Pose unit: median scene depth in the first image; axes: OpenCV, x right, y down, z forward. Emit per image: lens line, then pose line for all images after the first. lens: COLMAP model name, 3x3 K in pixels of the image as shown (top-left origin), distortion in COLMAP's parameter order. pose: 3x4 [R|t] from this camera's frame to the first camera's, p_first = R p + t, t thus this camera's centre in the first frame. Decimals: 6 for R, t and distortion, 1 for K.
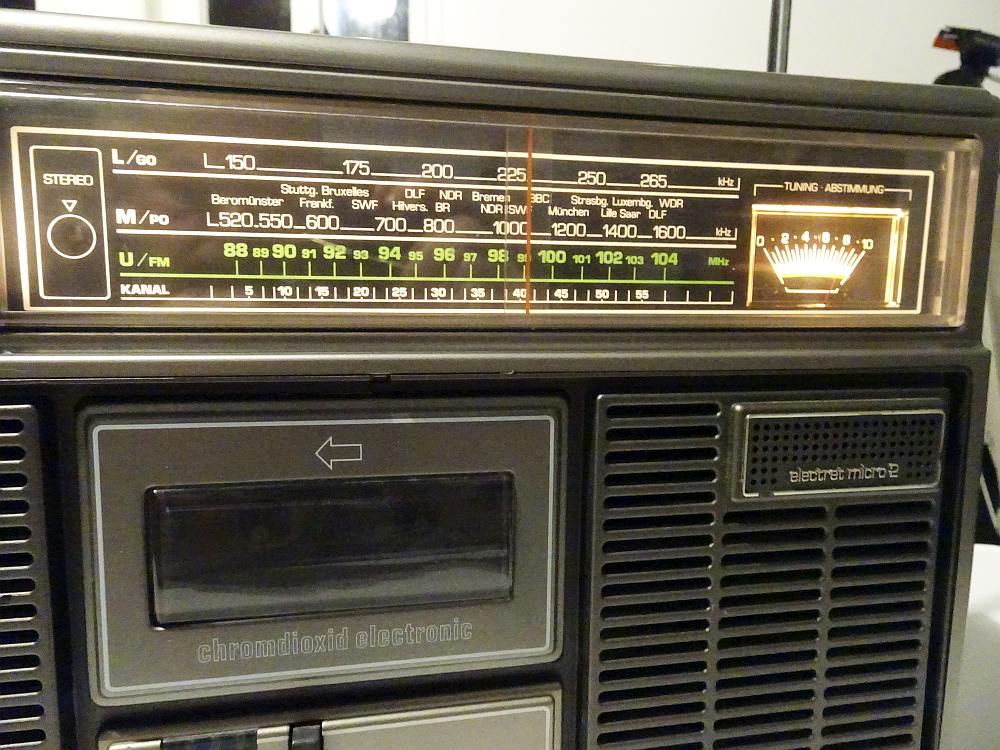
lens RADIAL K [[710.6, 0, 500.0], [0, 710.6, 375.0], [0, 0, 1]] dist [0.007731, -0.000742]
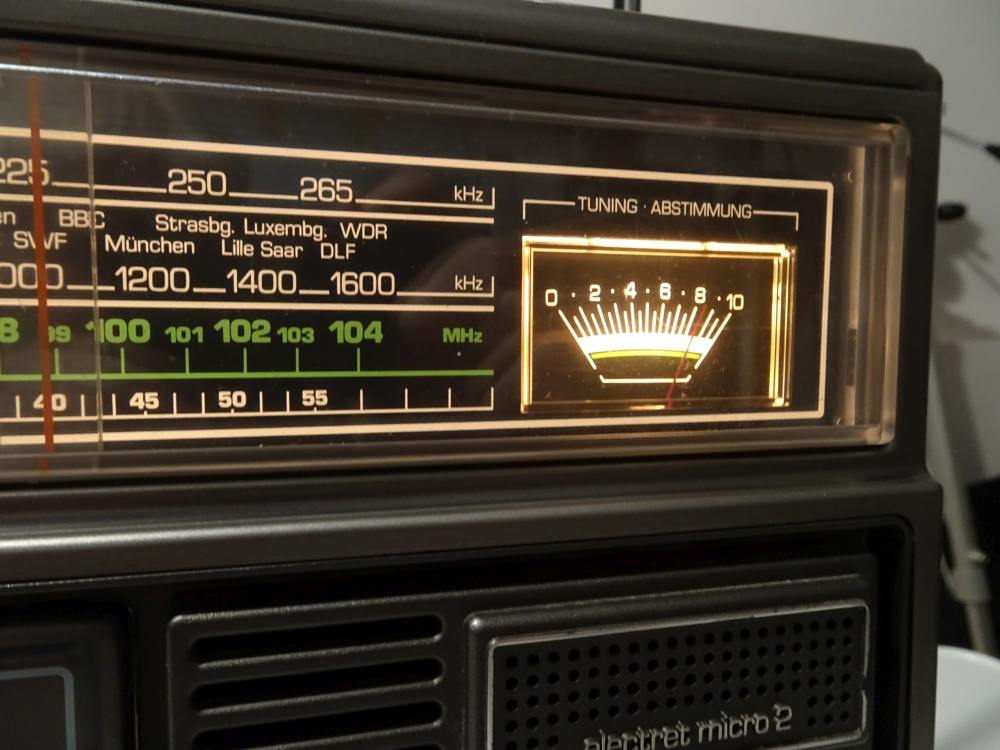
lens RADIAL K [[676.4, 0, 500.0], [0, 676.4, 375.0], [0, 0, 1]] dist [0.005848, -0.000302]
pose [[0.998728, -0.009523, 0.049506, 0.315255], [0.012595, 0.997989, -0.062123, -0.097032], [-0.048815, 0.062668, 0.996840, 0.480587]]
